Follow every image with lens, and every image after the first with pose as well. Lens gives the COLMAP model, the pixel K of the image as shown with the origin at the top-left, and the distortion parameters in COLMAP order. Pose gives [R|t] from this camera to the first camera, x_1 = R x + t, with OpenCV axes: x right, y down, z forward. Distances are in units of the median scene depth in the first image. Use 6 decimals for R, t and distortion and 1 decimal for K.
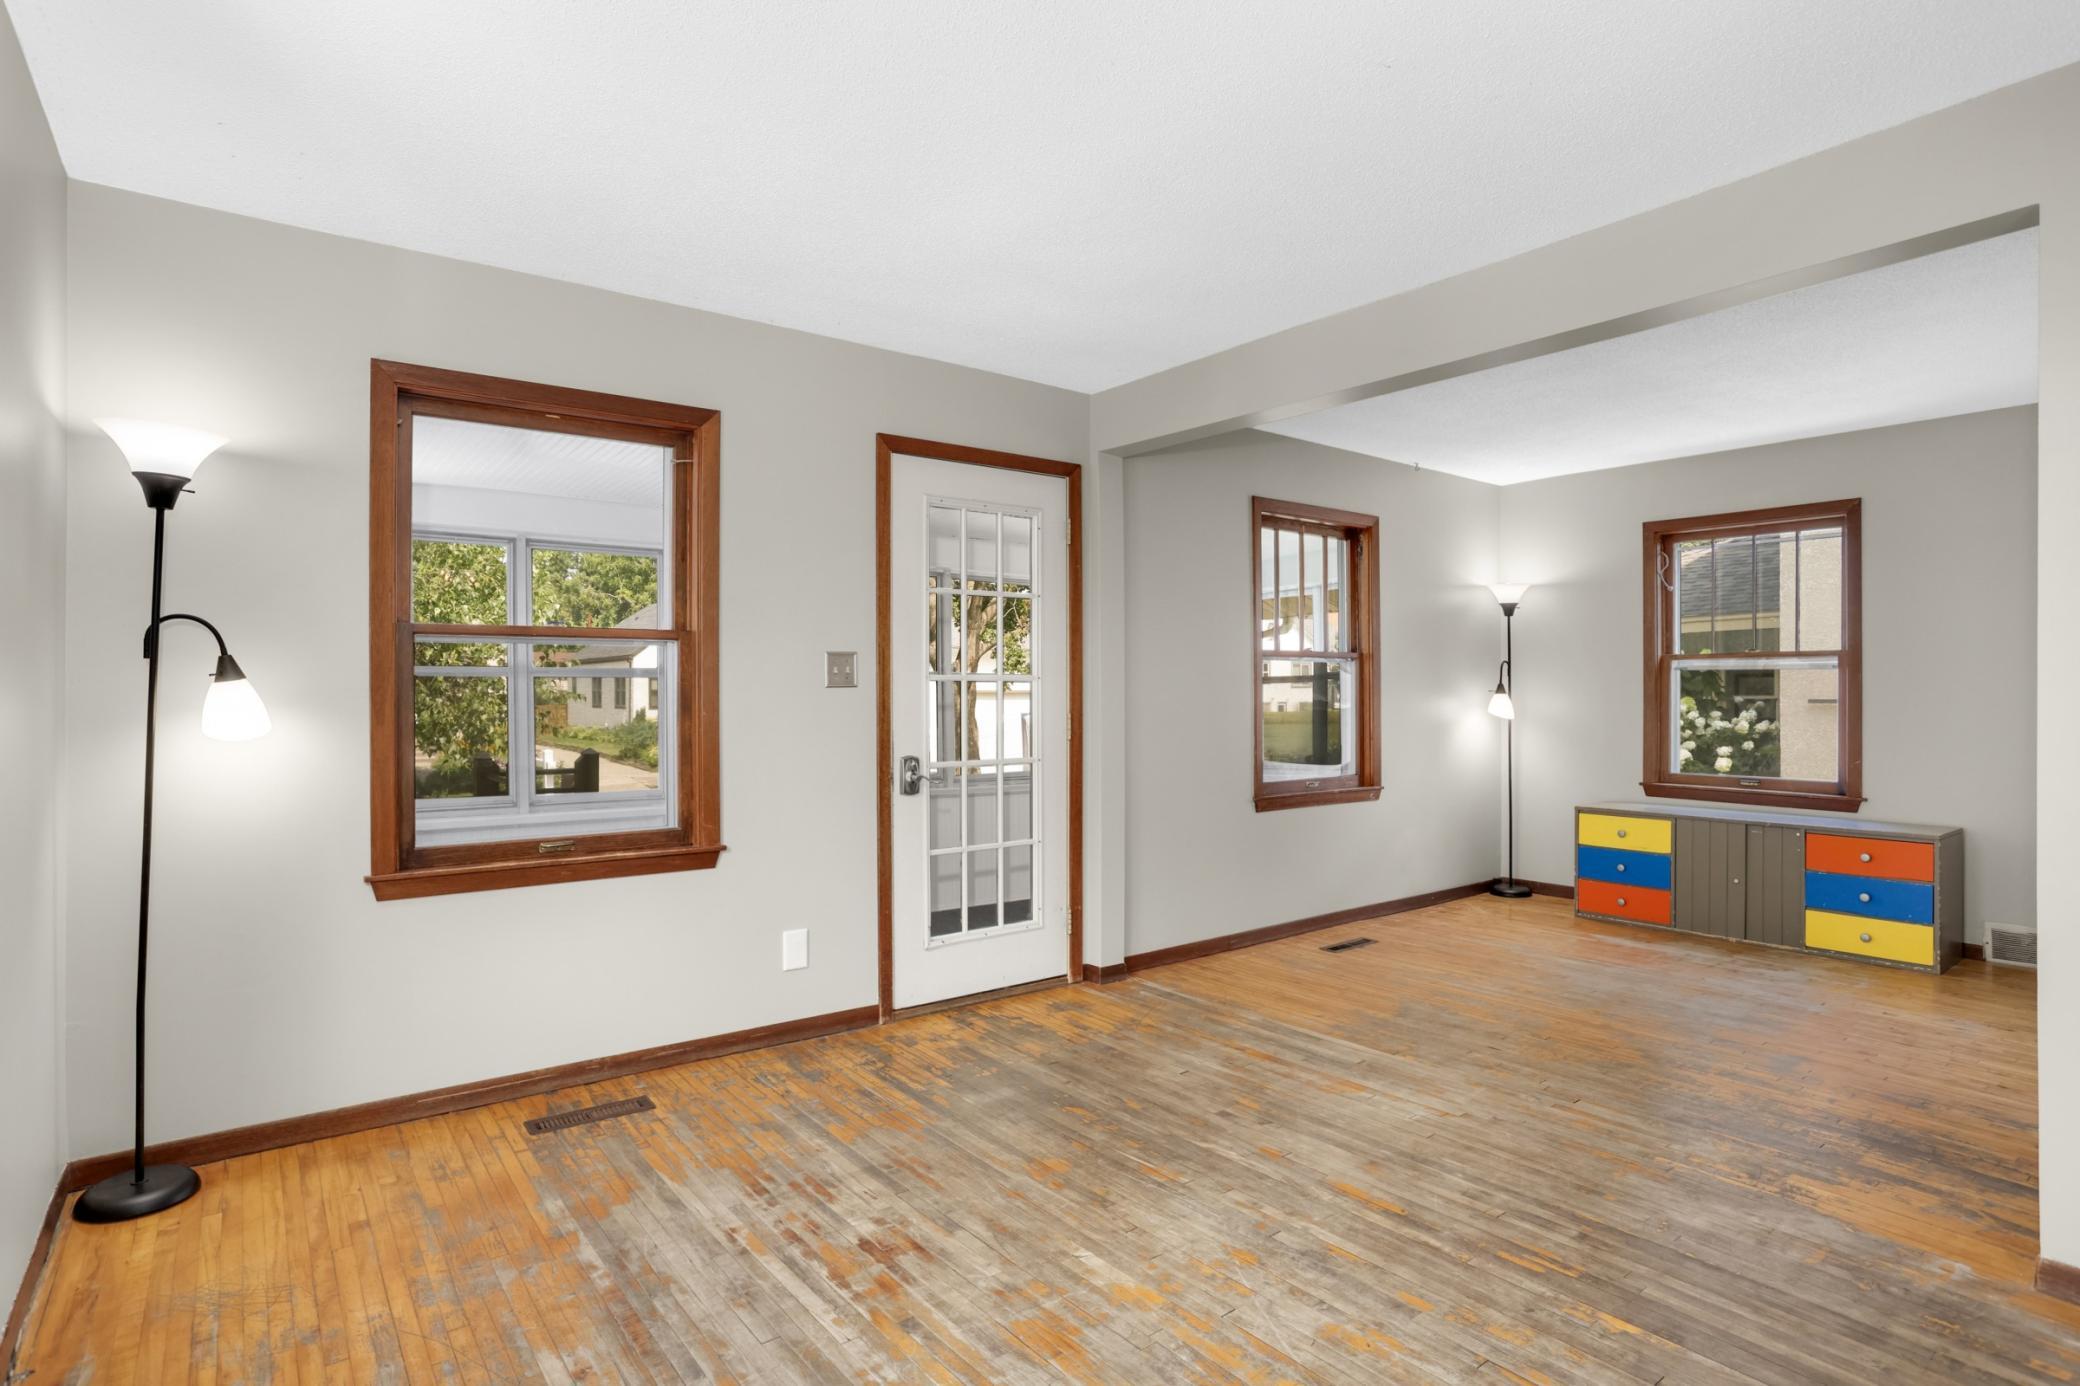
lens RADIAL K [[1084.7, 0, 1034.8], [0, 1084.7, 688.4], [0, 0, 1]] dist [-0.055558, 0.022734]
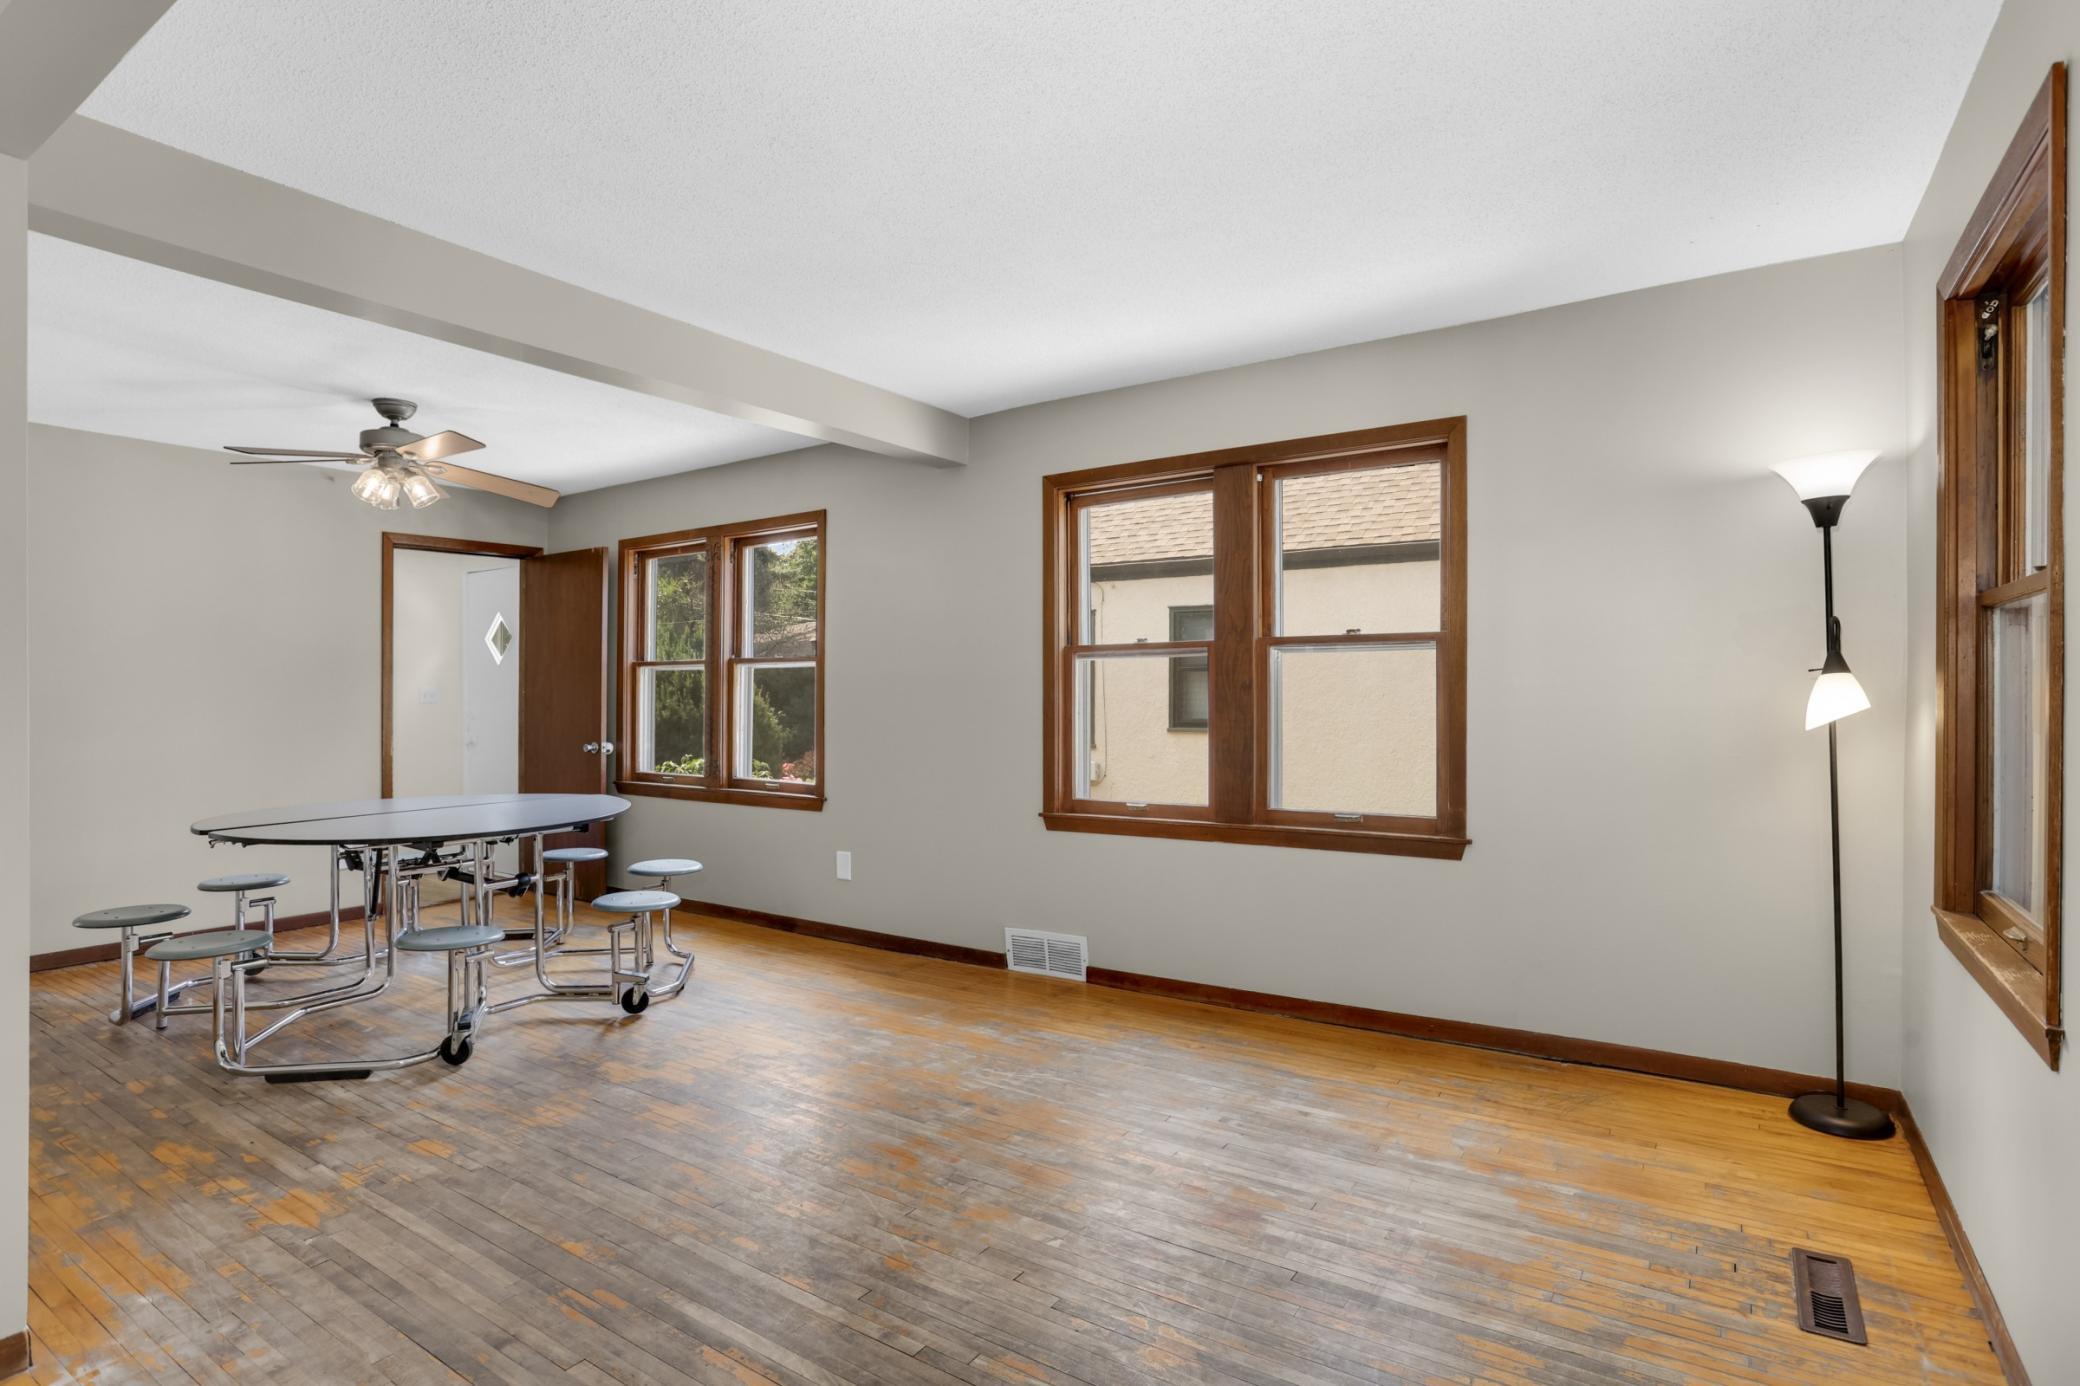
lens RADIAL K [[1049.6, 0, 1027.1], [0, 1049.6, 708.2], [0, 0, 1]] dist [-0.048804, 0.000759]
pose [[-0.950658, 0.013106, -0.309965, 0.259642], [0.010545, 0.999895, 0.009939, 0.005163], [0.310063, 0.006180, -0.950696, 1.352119]]
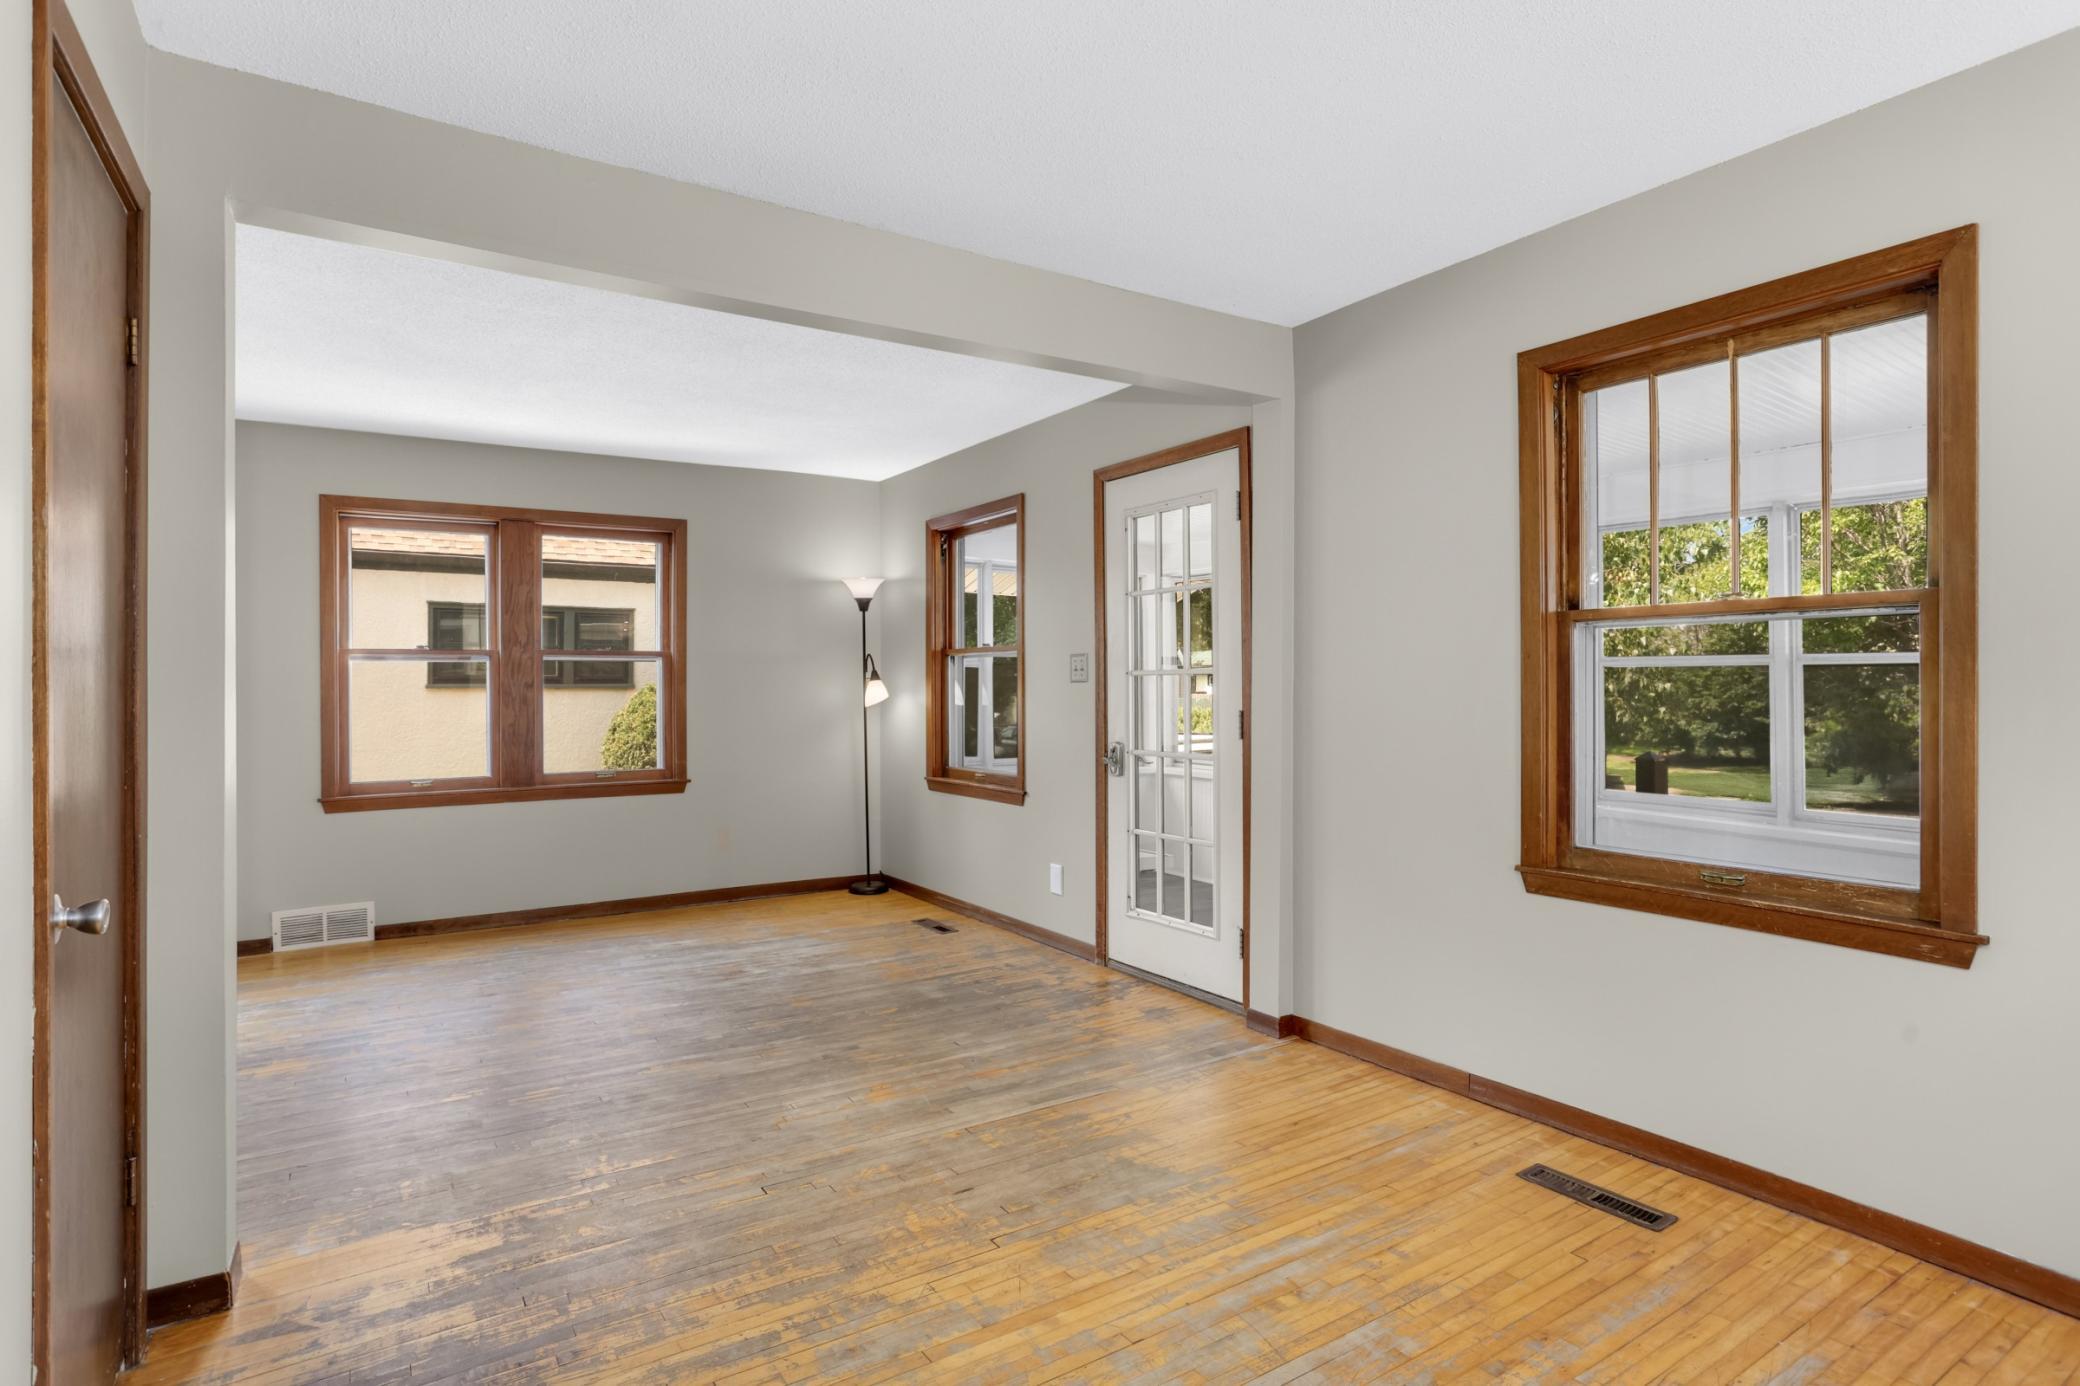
lens RADIAL K [[1084.7, 0, 1034.8], [0, 1084.7, 688.4], [0, 0, 1]] dist [-0.055558, 0.022734]
pose [[-0.085932, 0.008032, -0.996269, 1.249893], [0.010201, 0.999922, 0.007181, -0.004713], [0.996249, -0.009546, -0.086008, 1.222022]]
